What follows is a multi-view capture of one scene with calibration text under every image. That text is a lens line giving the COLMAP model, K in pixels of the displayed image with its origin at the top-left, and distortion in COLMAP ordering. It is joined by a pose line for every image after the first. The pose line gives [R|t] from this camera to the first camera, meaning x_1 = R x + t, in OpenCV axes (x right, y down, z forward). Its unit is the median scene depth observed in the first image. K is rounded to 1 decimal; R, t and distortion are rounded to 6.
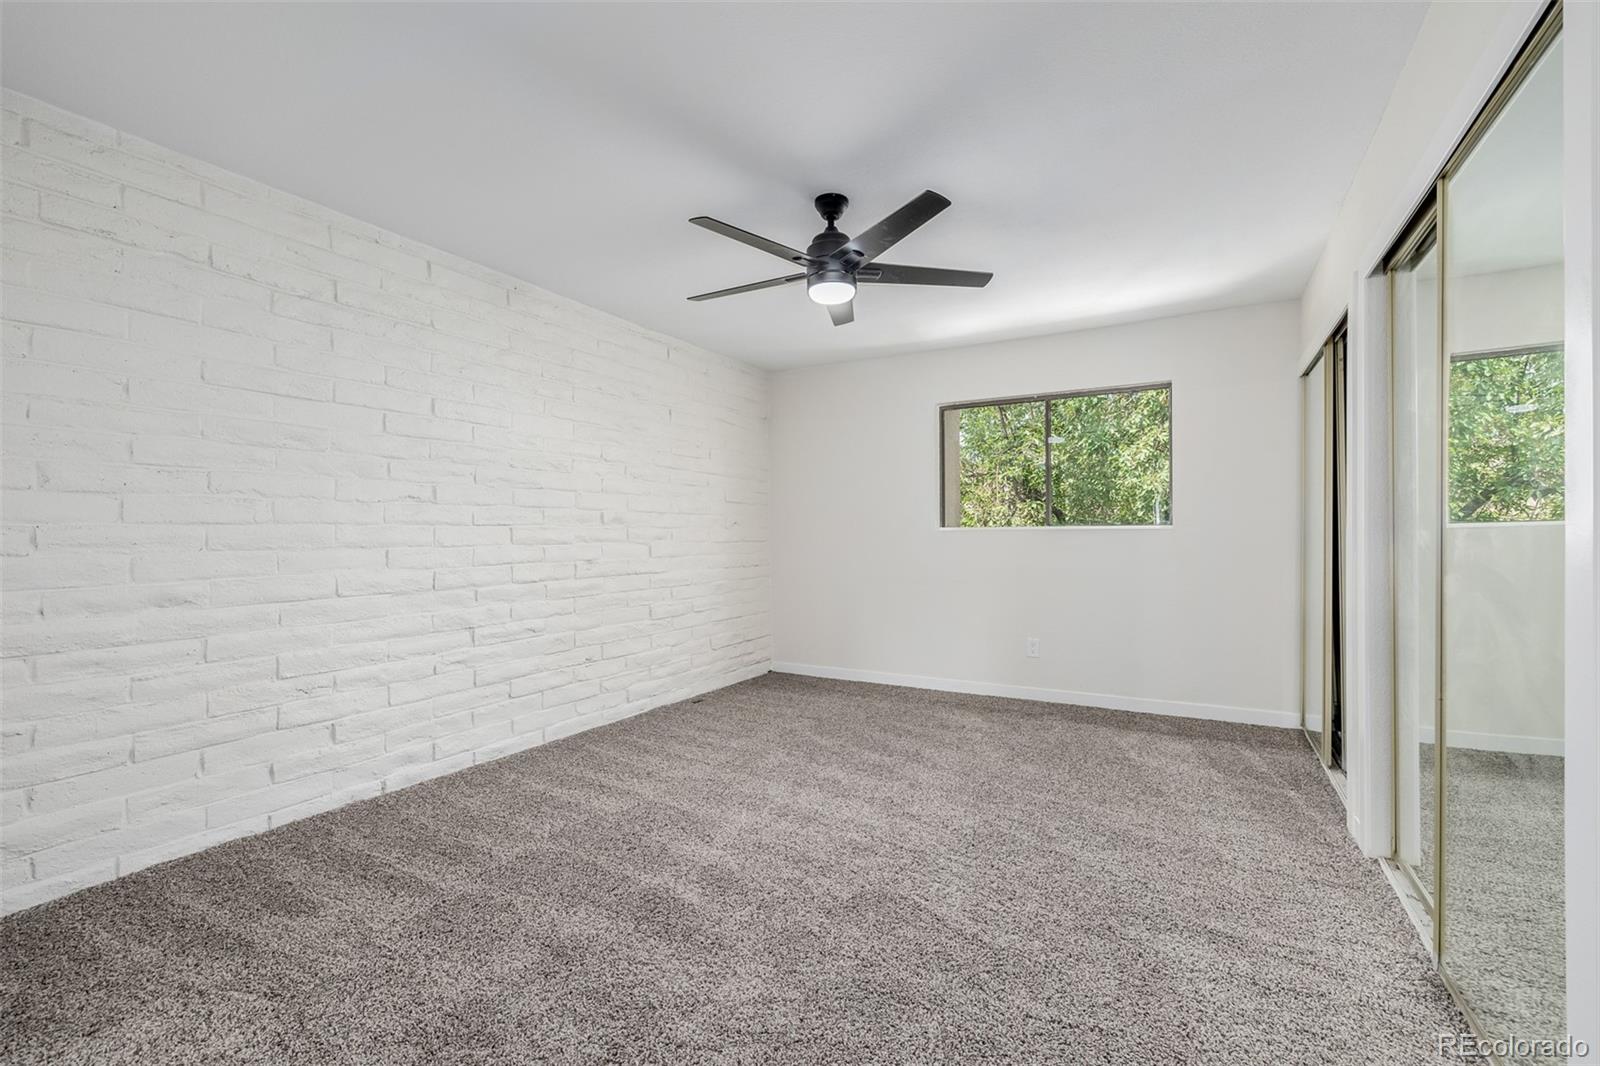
lens RADIAL K [[687.9, 0, 799.0], [0, 687.9, 533.0], [0, 0, 1]] dist [0.001810, 0.000270]
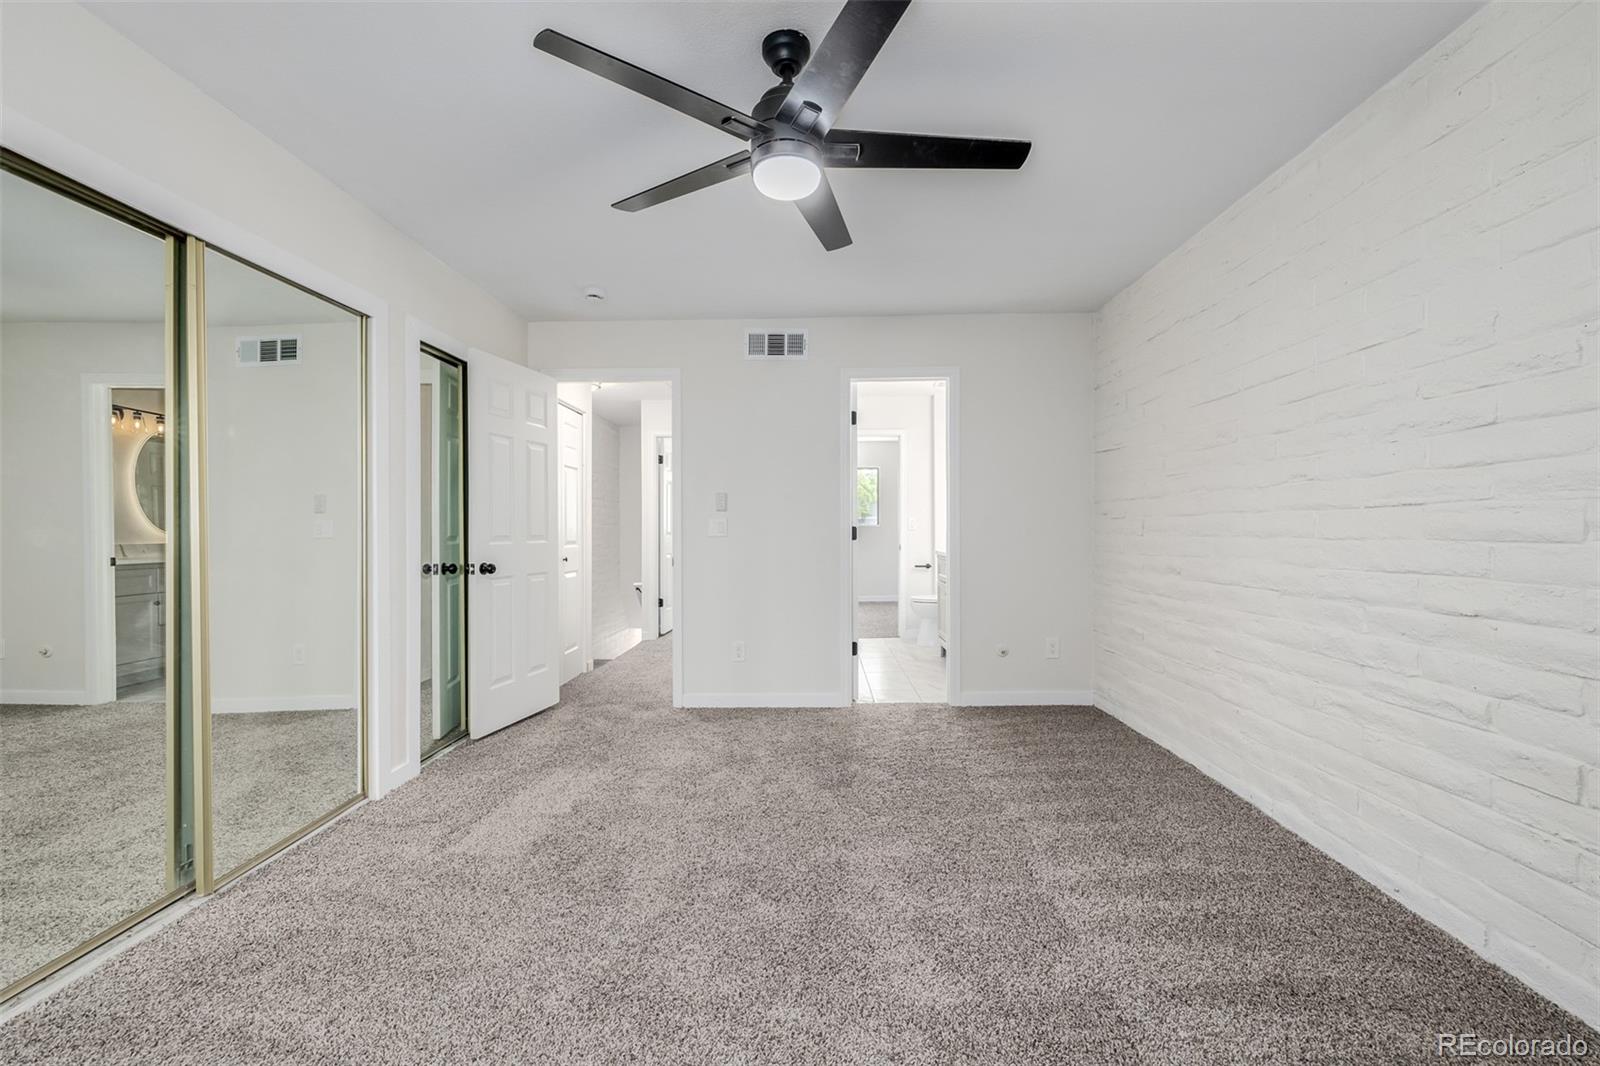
lens RADIAL K [[687.9, 0, 800.9], [0, 687.9, 532.4], [0, 0, 1]] dist [0.001810, 0.000270]
pose [[-0.885527, 0.007479, -0.464528, 0.299385], [0.005589, 0.999970, 0.005447, 0.005886], [0.464555, 0.002228, -0.885542, 1.325816]]
